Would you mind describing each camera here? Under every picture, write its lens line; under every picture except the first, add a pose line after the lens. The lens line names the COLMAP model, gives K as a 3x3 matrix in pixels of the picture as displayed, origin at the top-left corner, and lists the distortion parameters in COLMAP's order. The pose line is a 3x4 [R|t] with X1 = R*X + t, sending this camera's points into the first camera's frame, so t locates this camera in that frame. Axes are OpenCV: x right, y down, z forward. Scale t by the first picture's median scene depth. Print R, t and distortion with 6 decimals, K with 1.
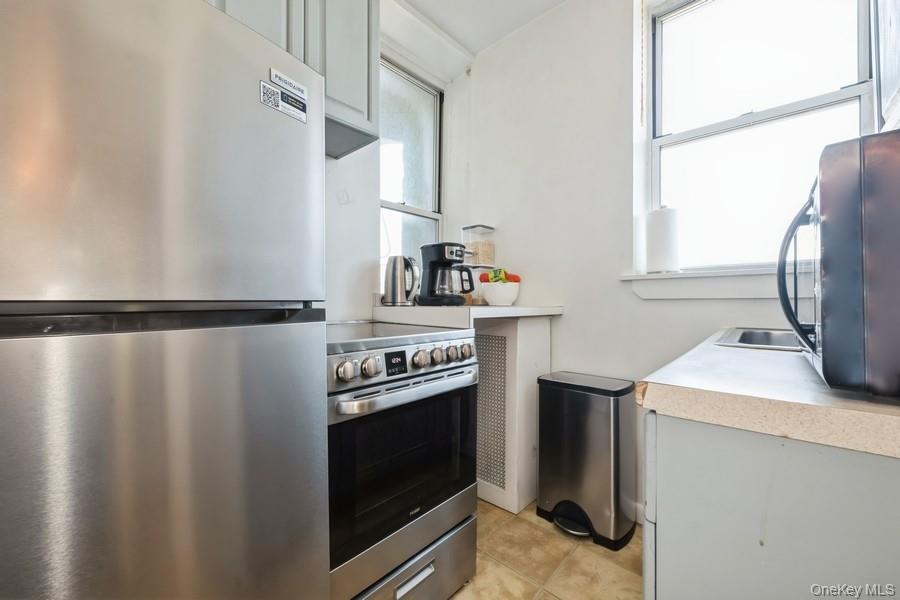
lens RADIAL K [[358.3, 0, 450.0], [0, 358.3, 300.0], [0, 0, 1]] dist [0.000307, -0.000107]
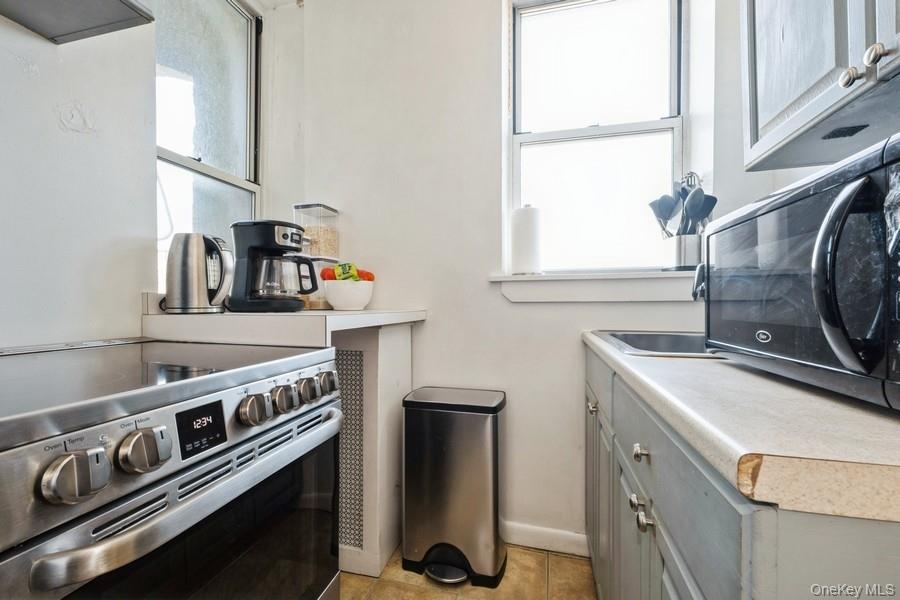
lens RADIAL K [[371.0, 0, 451.1], [0, 371.0, 305.6], [0, 0, 1]] dist [-0.002244, -0.000197]
pose [[0.884026, -0.005837, 0.467401, -0.048644], [0.000308, 0.999929, 0.011905, -0.004929], [-0.467437, -0.010380, 0.883965, 0.212462]]
